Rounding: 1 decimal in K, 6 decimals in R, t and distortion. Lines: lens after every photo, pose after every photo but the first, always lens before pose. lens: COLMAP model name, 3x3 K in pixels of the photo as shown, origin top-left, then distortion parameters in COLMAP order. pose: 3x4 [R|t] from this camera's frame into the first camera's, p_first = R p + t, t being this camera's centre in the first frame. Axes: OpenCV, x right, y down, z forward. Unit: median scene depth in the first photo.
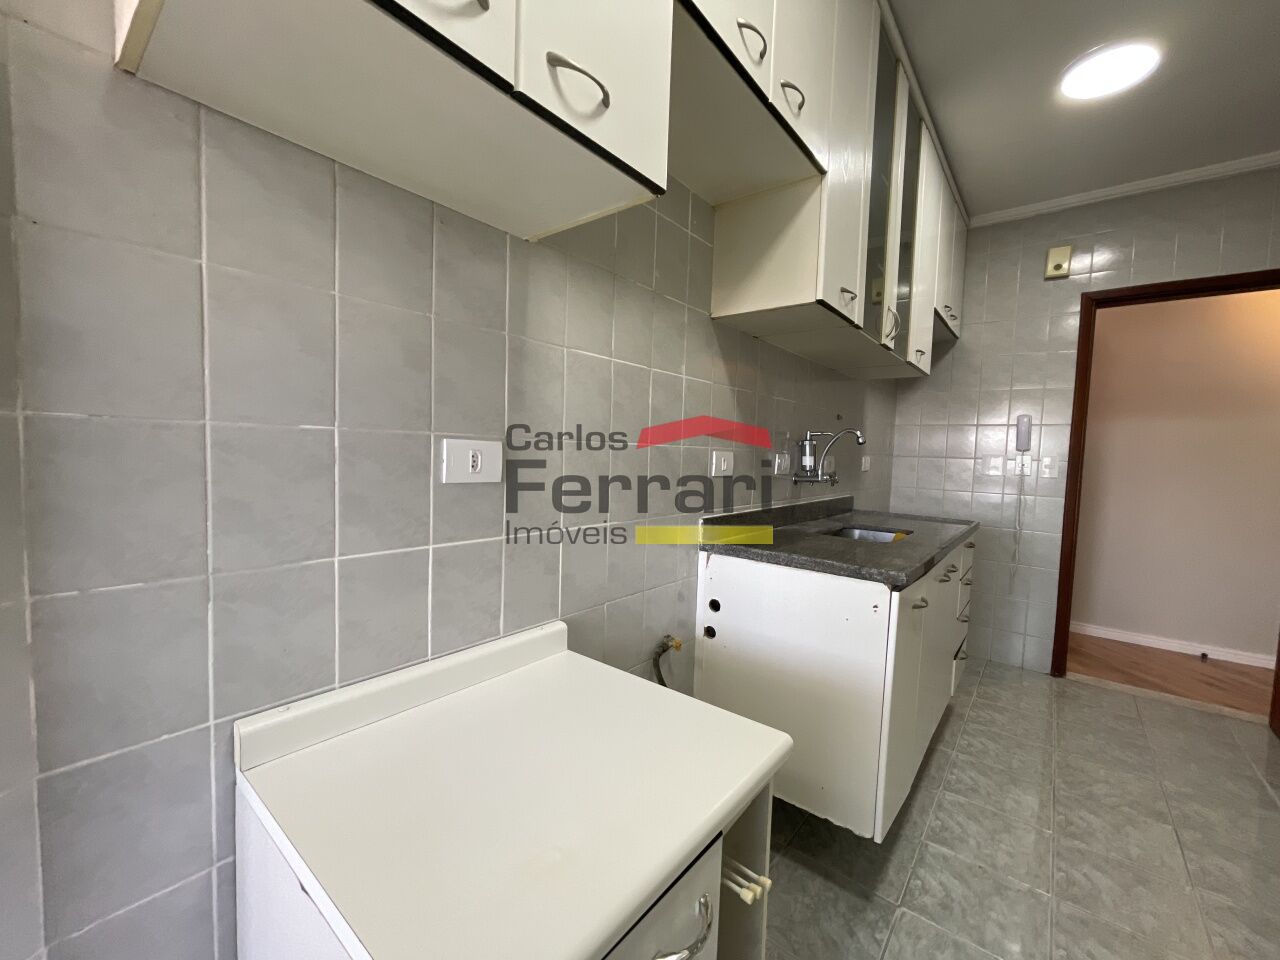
lens RADIAL K [[519.7, 0, 641.4], [0, 519.7, 481.7], [0, 0, 1]] dist [-0.007045, 0.003088]
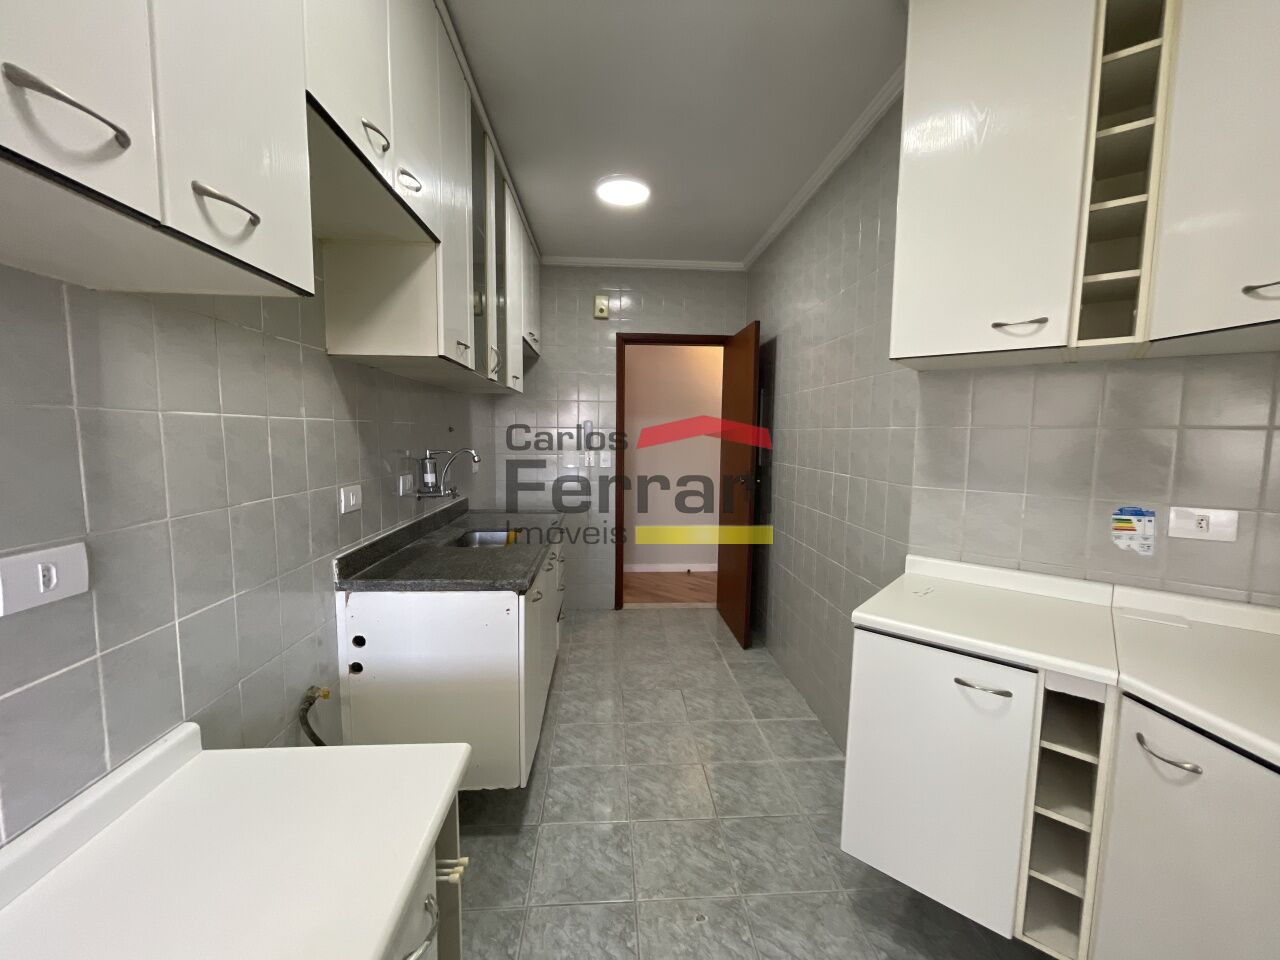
lens RADIAL K [[519.7, 0, 641.4], [0, 519.7, 481.7], [0, 0, 1]] dist [-0.007045, 0.003088]
pose [[0.735132, -0.089628, 0.671973, -0.106775], [0.052126, 0.995760, 0.075790, -0.121432], [-0.675917, -0.020689, 0.736687, -0.117333]]
